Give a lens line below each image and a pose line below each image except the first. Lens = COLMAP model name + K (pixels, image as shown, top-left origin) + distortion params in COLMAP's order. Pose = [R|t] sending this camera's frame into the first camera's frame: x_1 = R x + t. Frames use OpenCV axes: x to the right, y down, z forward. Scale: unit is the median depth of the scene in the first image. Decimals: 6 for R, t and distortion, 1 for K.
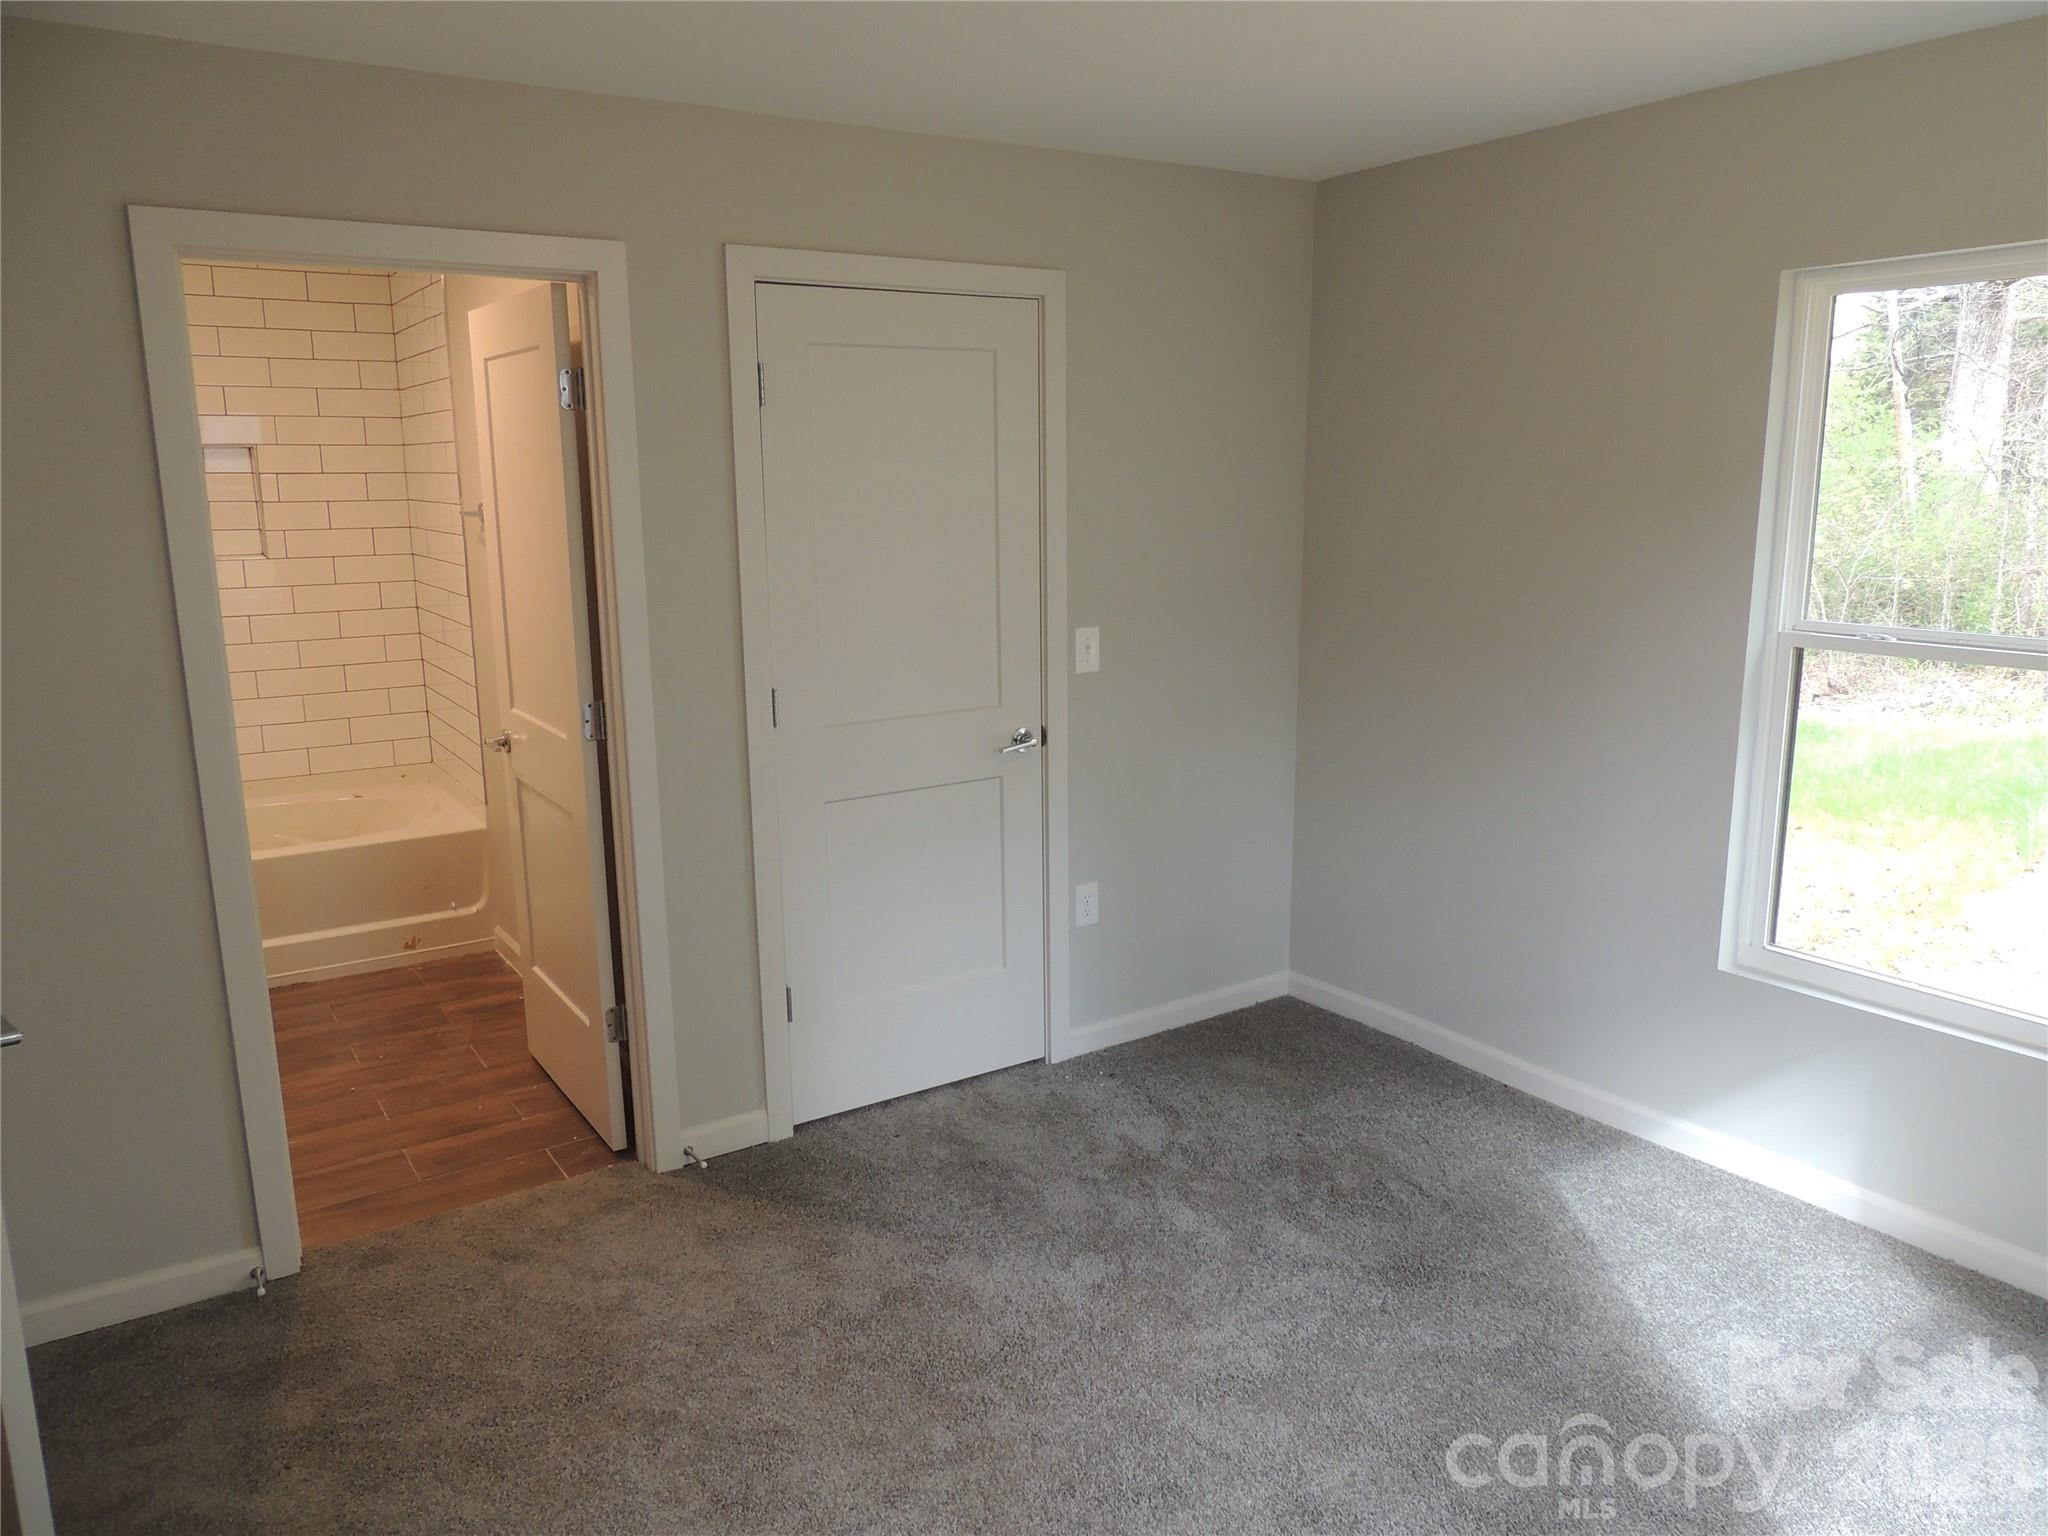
lens RADIAL K [[1476.0, 0, 1024.0], [0, 1476.0, 768.0], [0, 0, 1]] dist [0.002648, 0.000794]
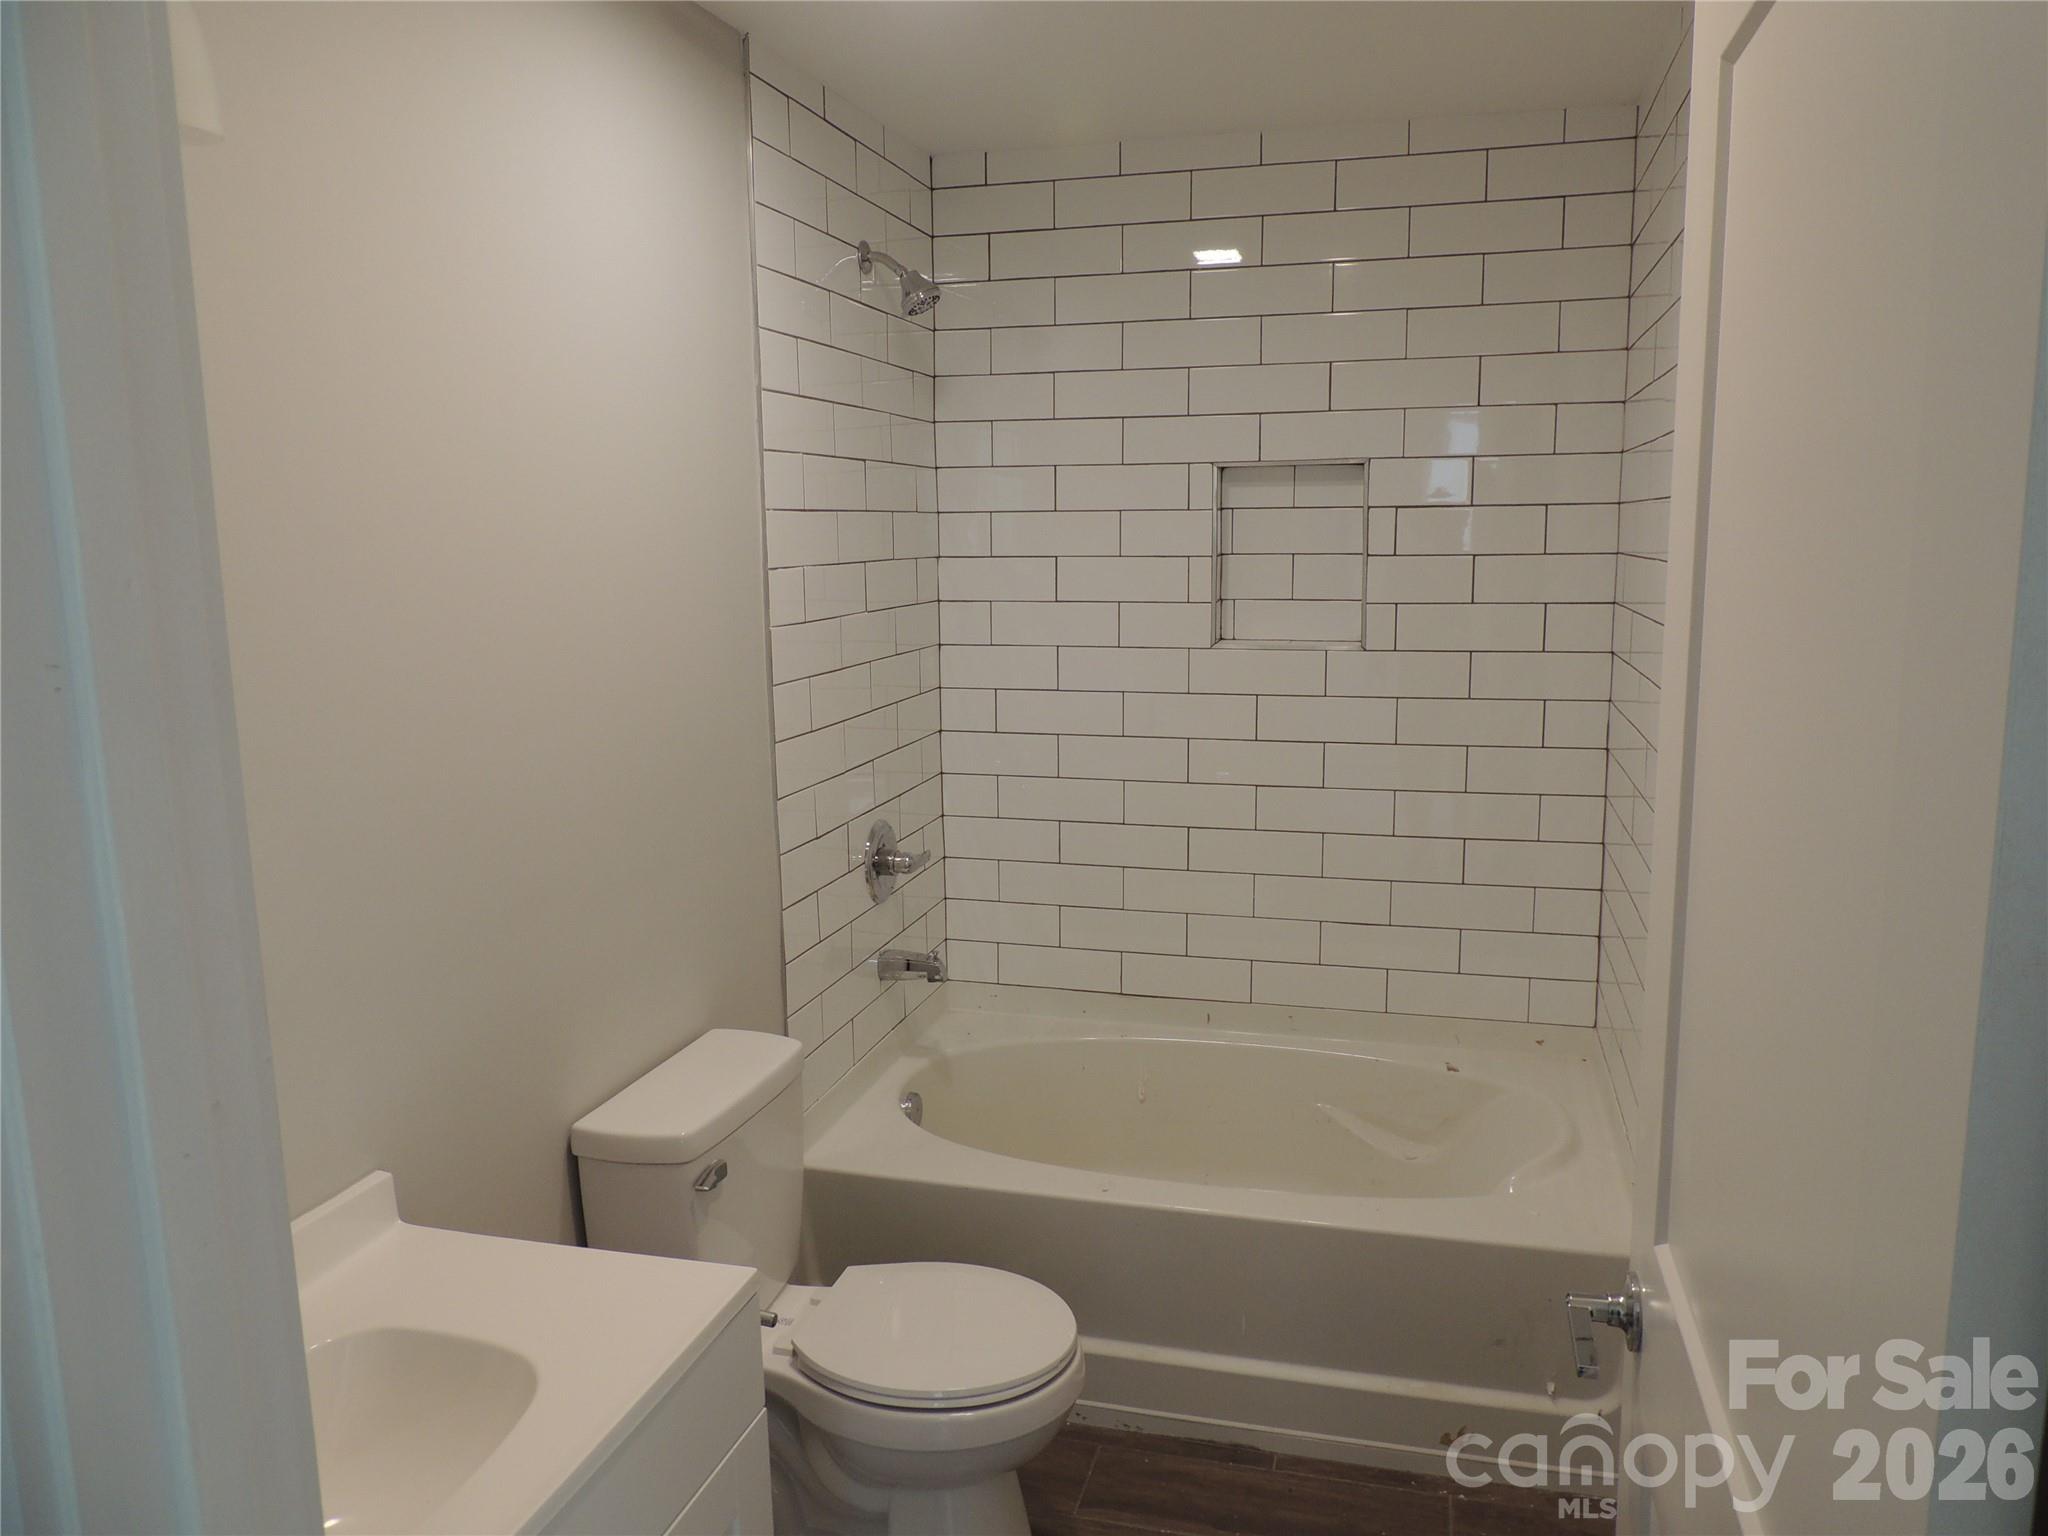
lens RADIAL K [[1468.8, 0, 1027.1], [0, 1468.8, 757.3], [0, 0, 1]] dist [-0.035446, 0.000542]
pose [[0.659255, 0.115435, -0.743006, -0.255669], [-0.141667, 0.989517, 0.028035, -0.154309], [0.738453, 0.086778, 0.668697, 0.817104]]
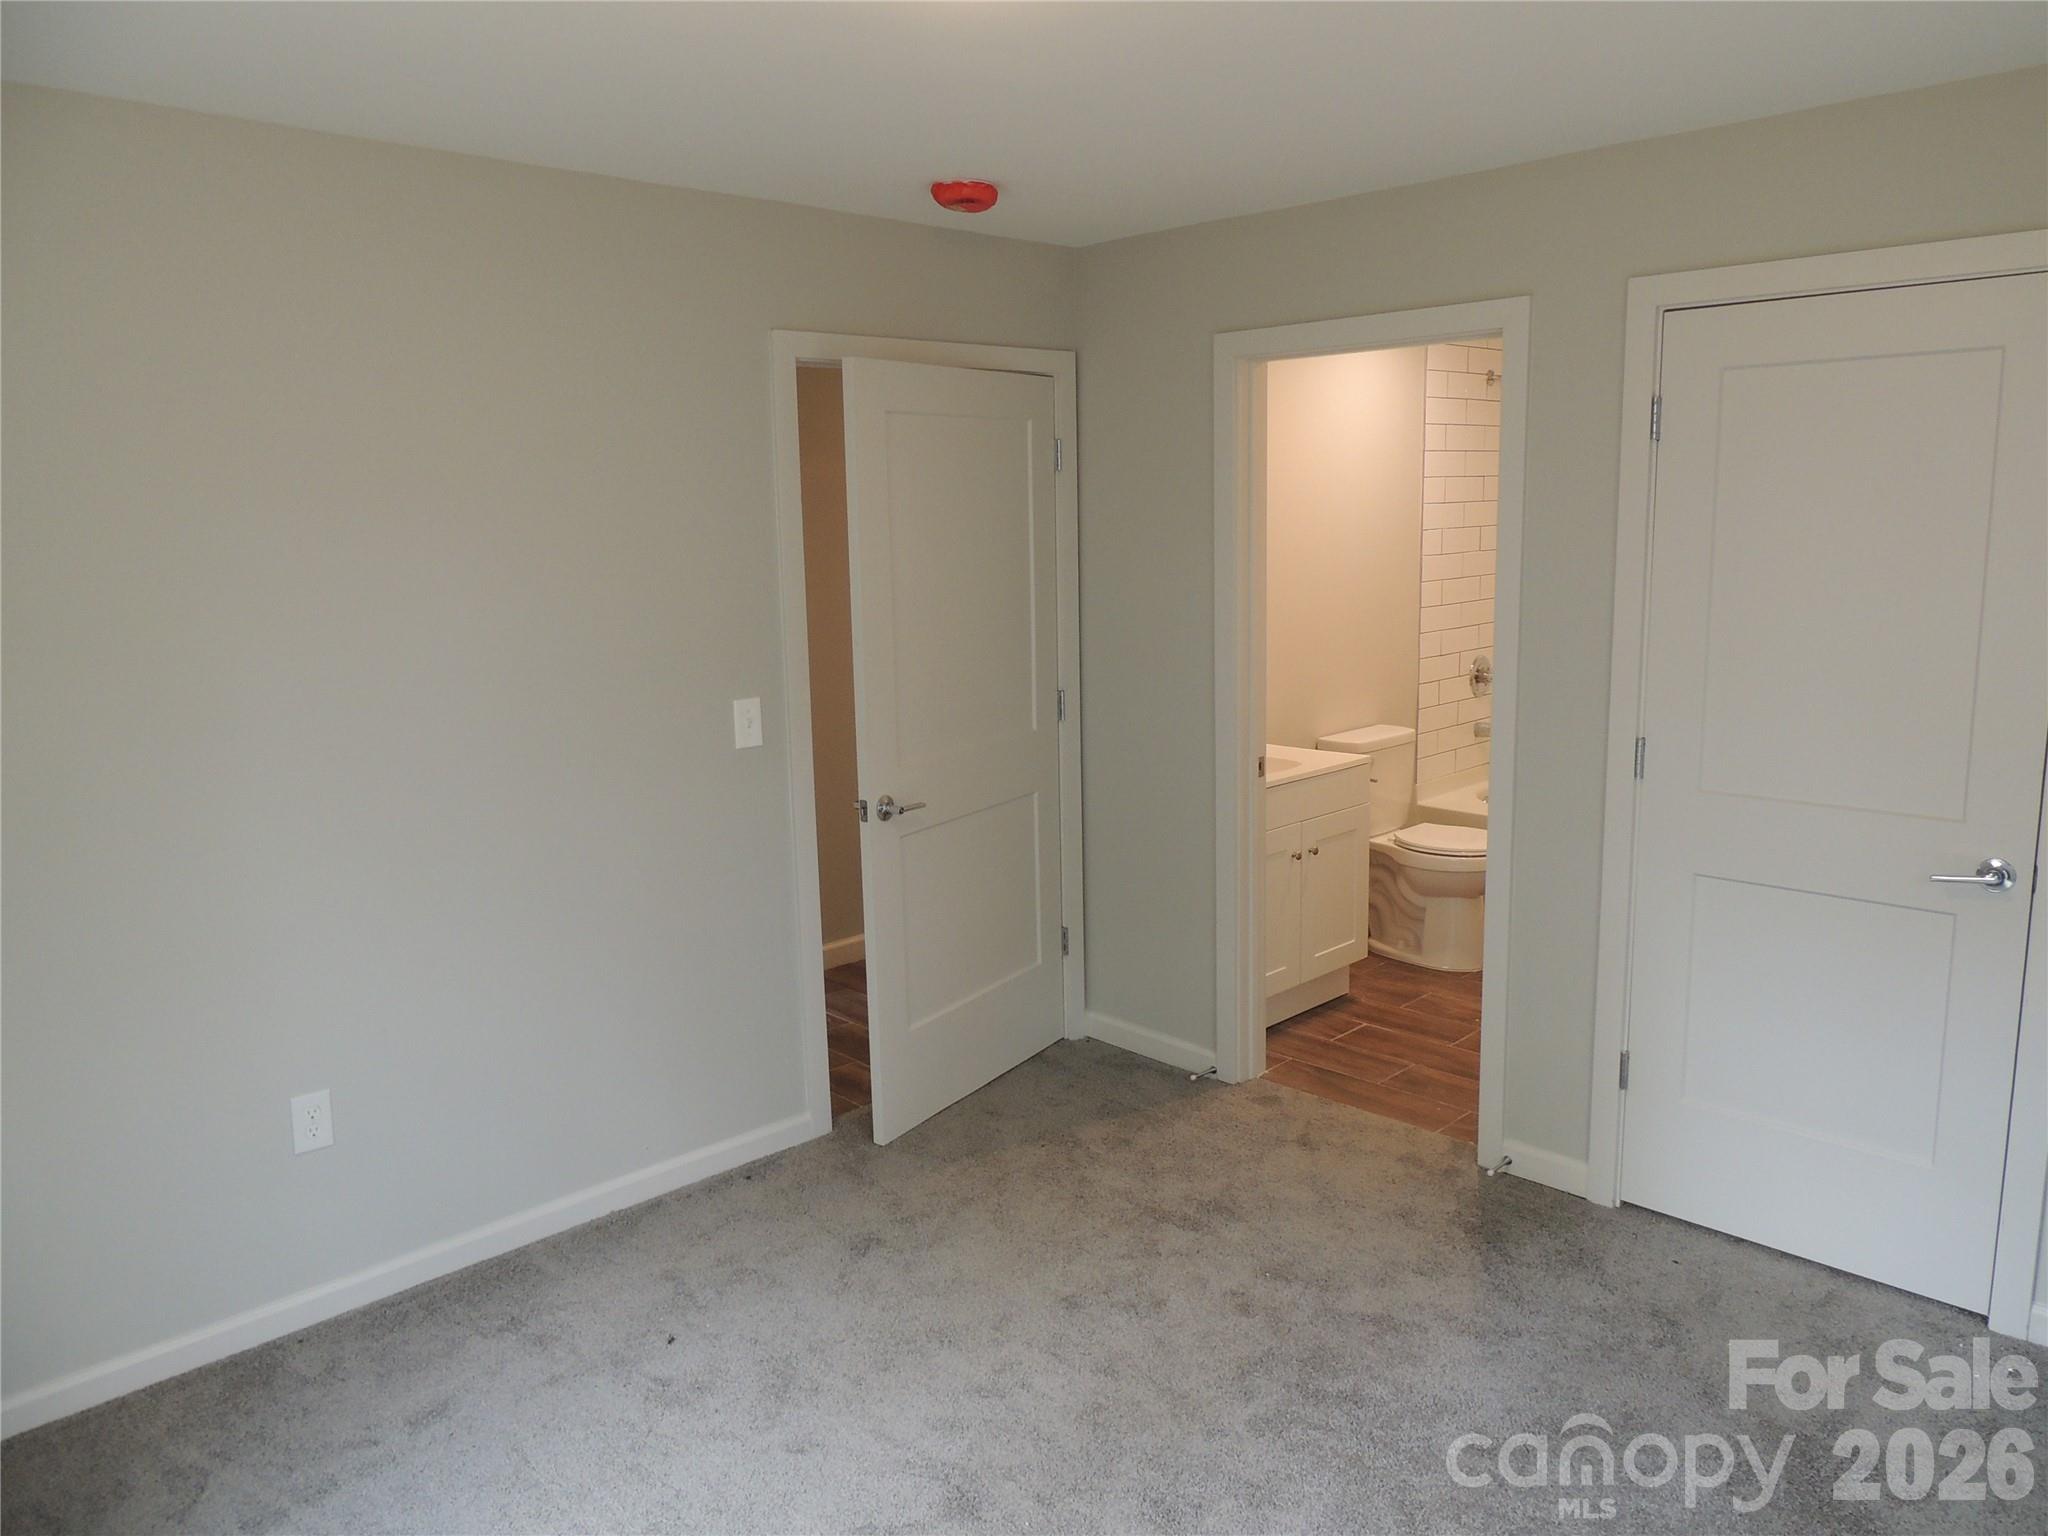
lens RADIAL K [[1468.8, 0, 1027.1], [0, 1468.8, 757.3], [0, 0, 1]] dist [-0.035446, 0.000542]
pose [[0.185644, 0.170573, -0.967699, 0.699414], [-0.177973, 0.974367, 0.137606, -0.104305], [0.966365, 0.146679, 0.211243, 0.446502]]
